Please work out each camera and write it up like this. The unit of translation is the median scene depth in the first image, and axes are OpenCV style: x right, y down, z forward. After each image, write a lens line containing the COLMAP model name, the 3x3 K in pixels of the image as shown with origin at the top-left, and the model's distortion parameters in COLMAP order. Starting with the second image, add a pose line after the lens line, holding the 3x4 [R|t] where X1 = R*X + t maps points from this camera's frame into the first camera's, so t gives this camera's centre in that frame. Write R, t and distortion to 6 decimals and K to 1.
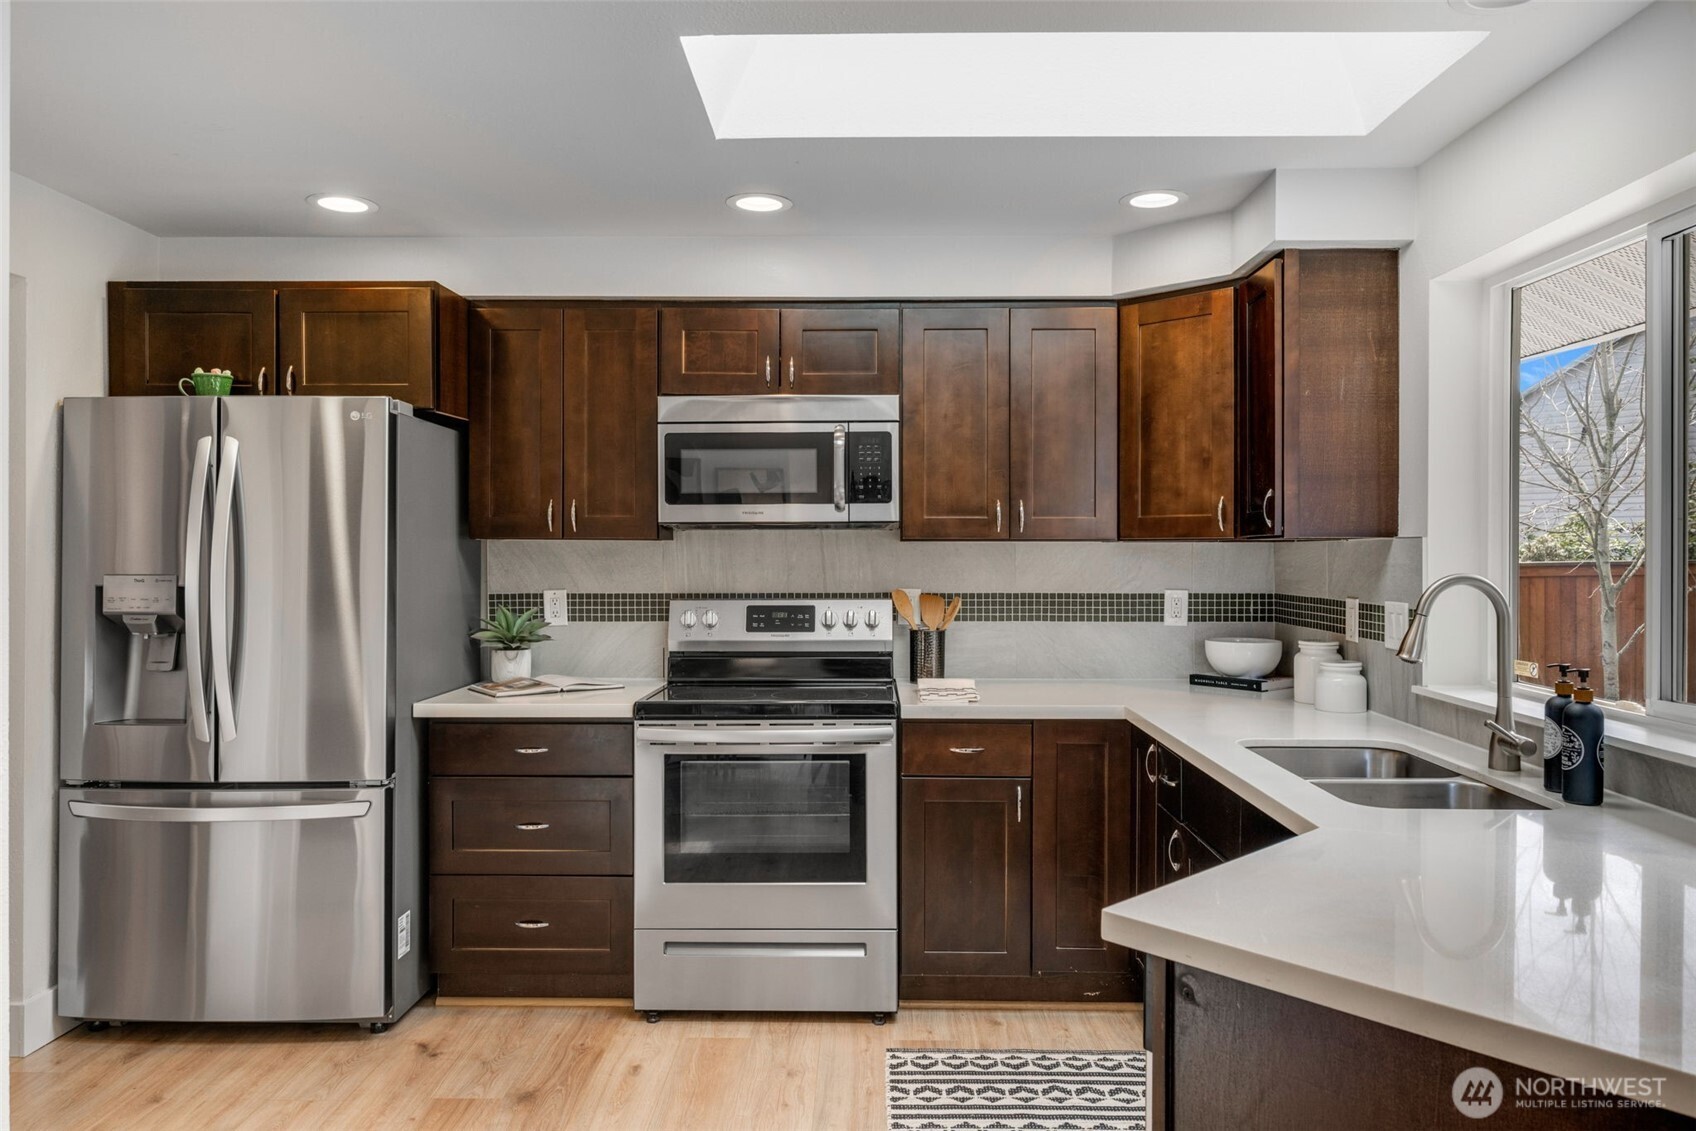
lens RADIAL K [[1153.5, 0, 849.0], [0, 1153.5, 551.9], [0, 0, 1]] dist [0.001822, -0.000022]
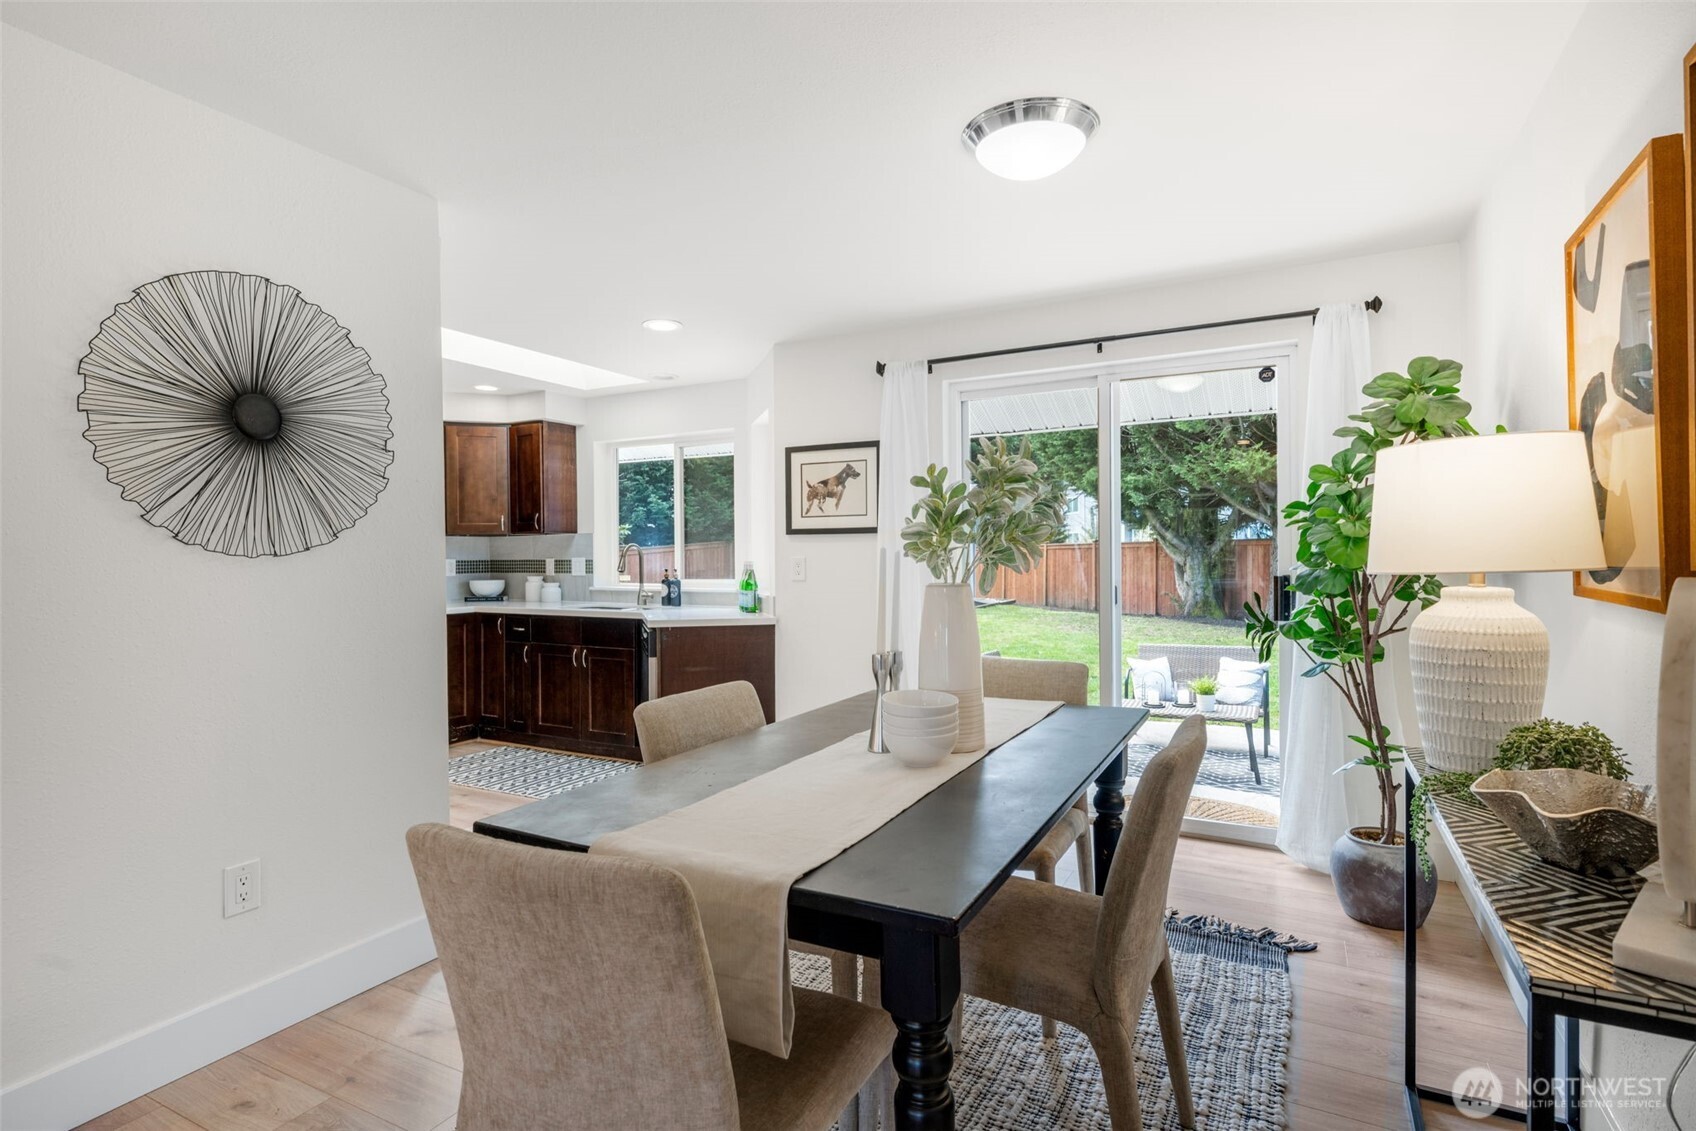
lens RADIAL K [[854.1, 0, 844.2], [0, 854.1, 557.8], [0, 0, 1]] dist [0.001019, 0.000031]
pose [[0.451896, -0.007742, 0.892037, -0.887252], [0.010161, 0.999942, 0.003531, 0.037323], [-0.892013, 0.007468, 0.451948, -0.393153]]
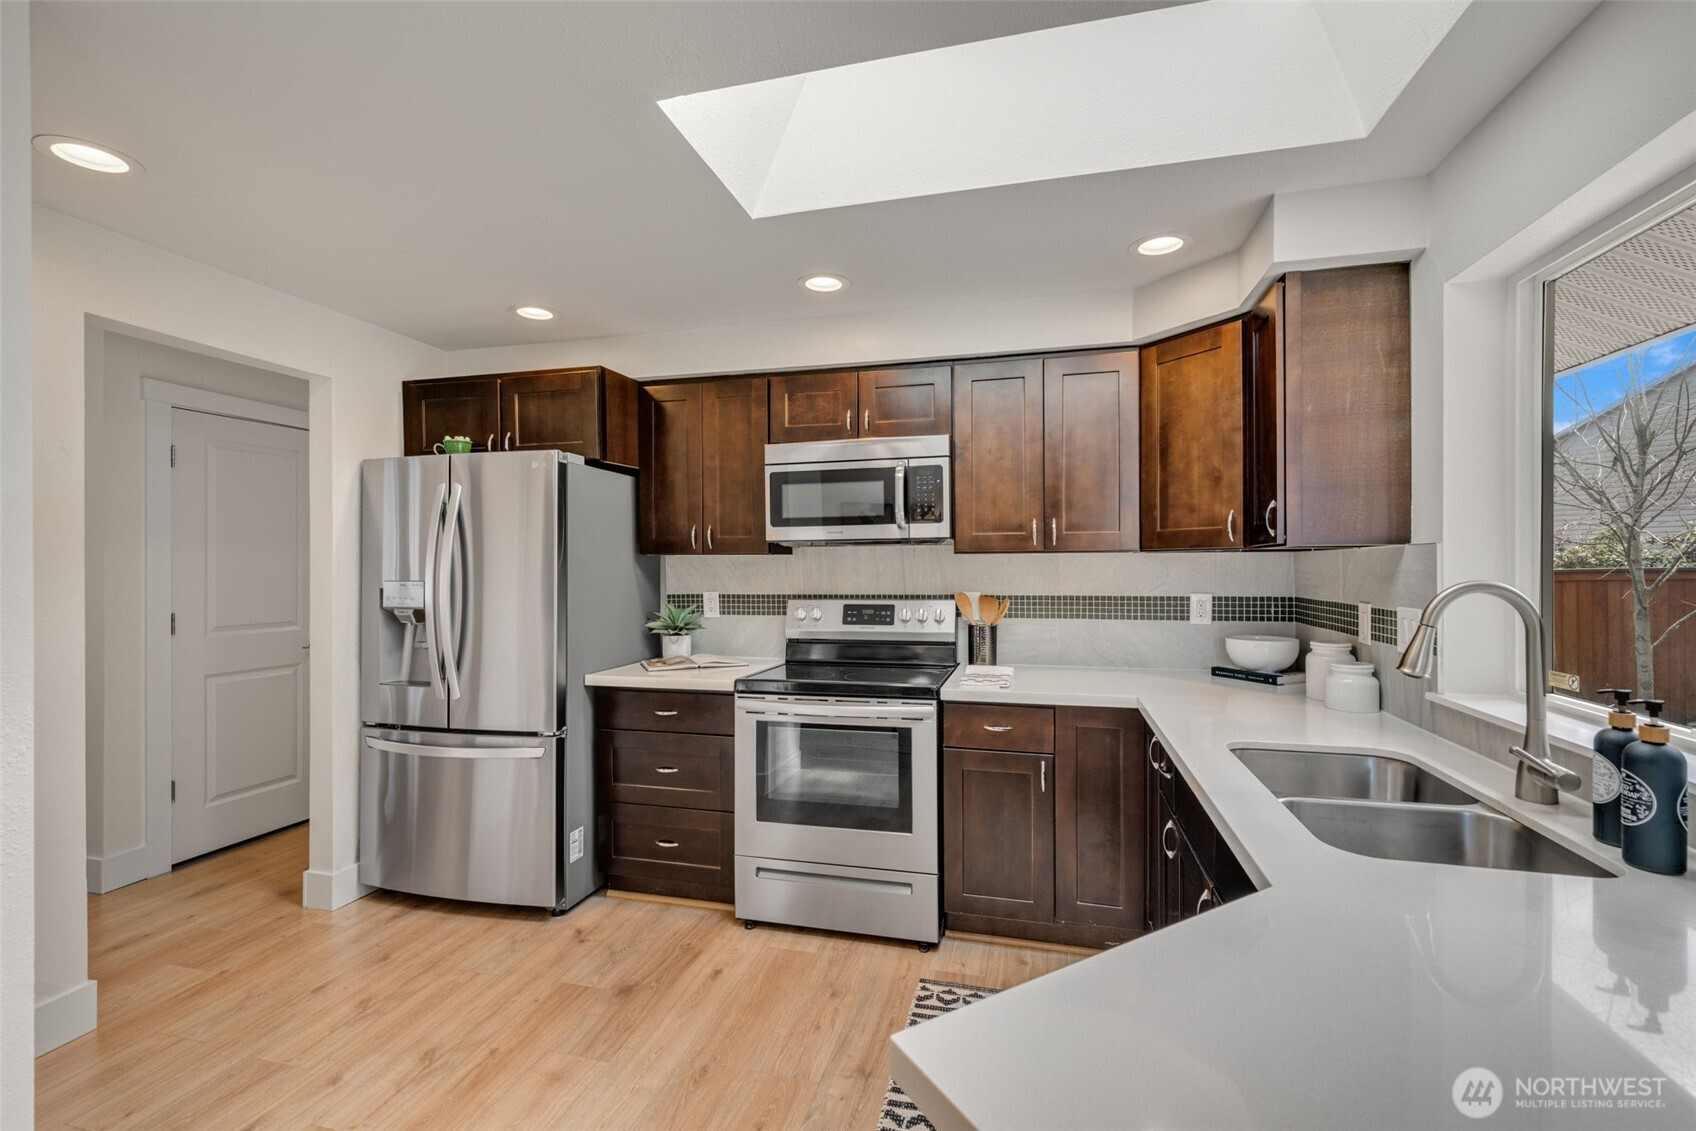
lens RADIAL K [[729.4, 0, 853.8], [0, 729.4, 565.4], [0, 0, 1]] dist [0.004560, -0.000543]
pose [[0.972650, -0.005173, -0.232218, 0.128633], [0.005233, 0.999986, -0.000355, 0.003274], [0.232217, -0.000870, 0.972664, 0.225276]]
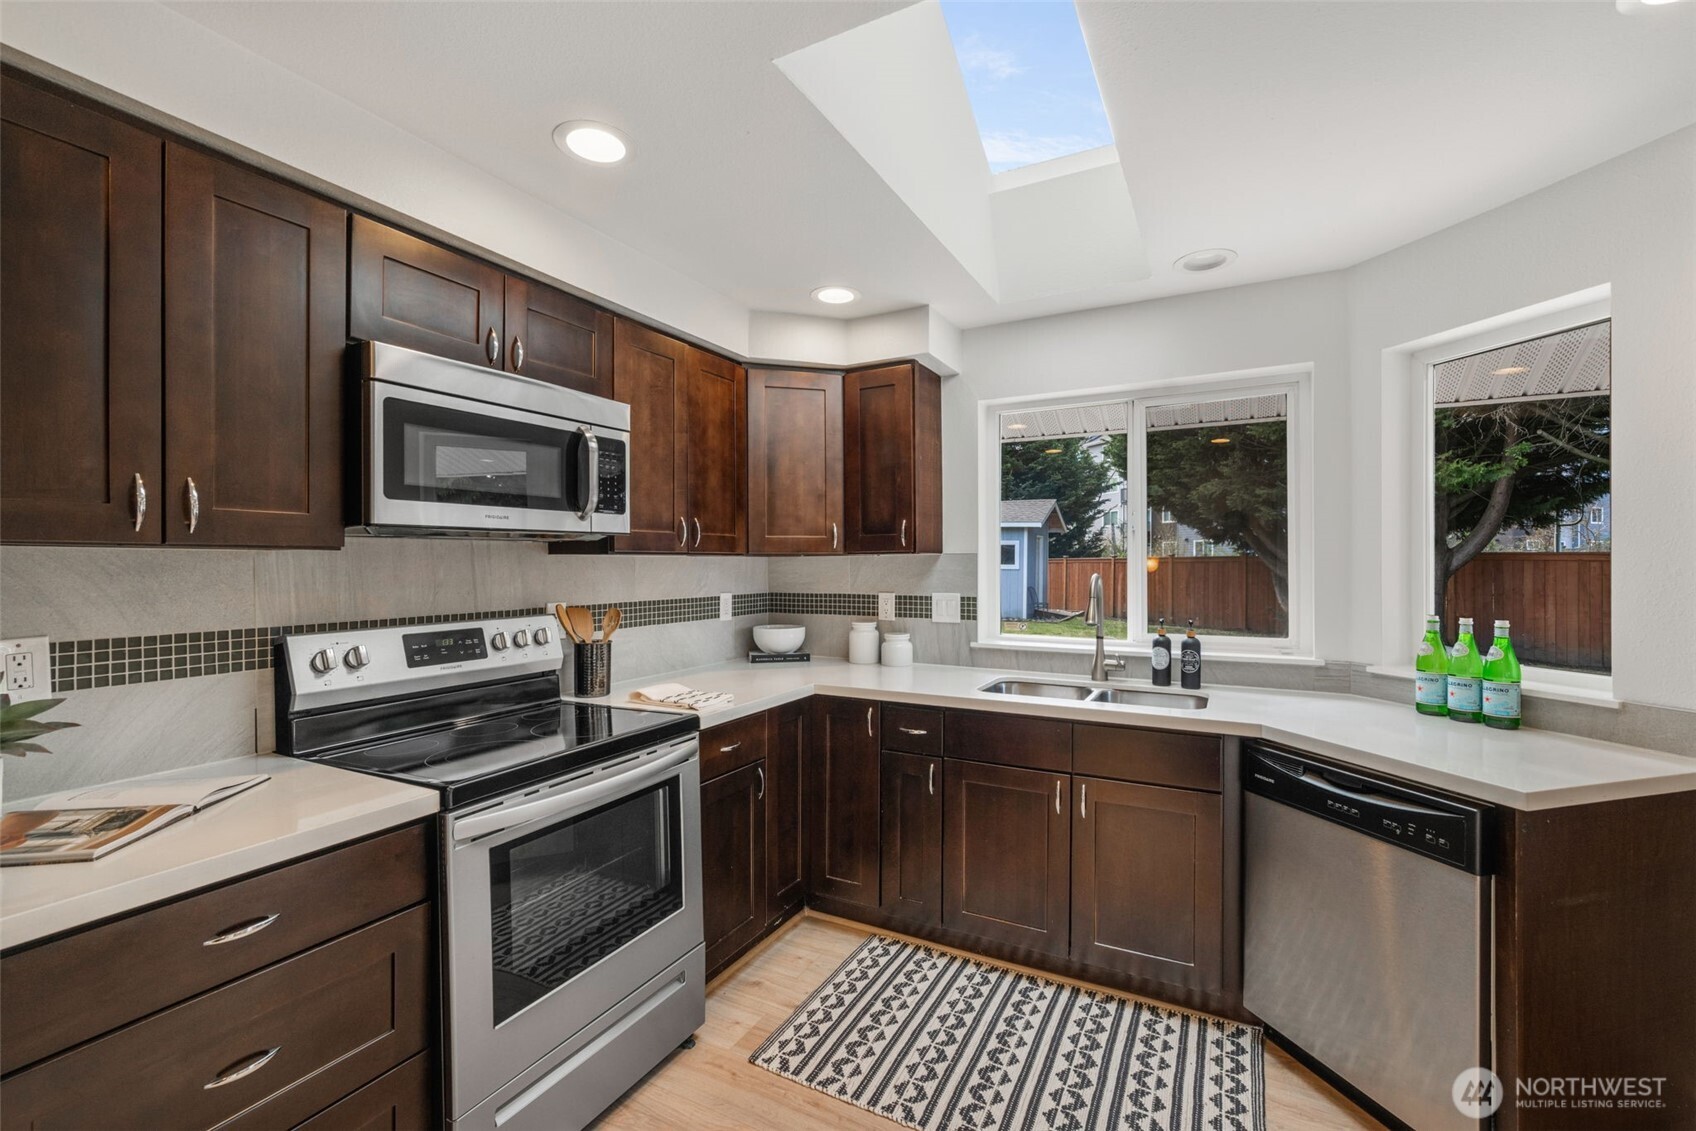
lens RADIAL K [[729.4, 0, 844.2], [0, 729.4, 568.2], [0, 0, 1]] dist [0.004560, -0.000543]
pose [[0.459066, -0.009667, 0.888350, -0.439825], [0.006002, 0.999952, 0.007780, -0.000719], [-0.888382, 0.001760, 0.459102, 0.569193]]
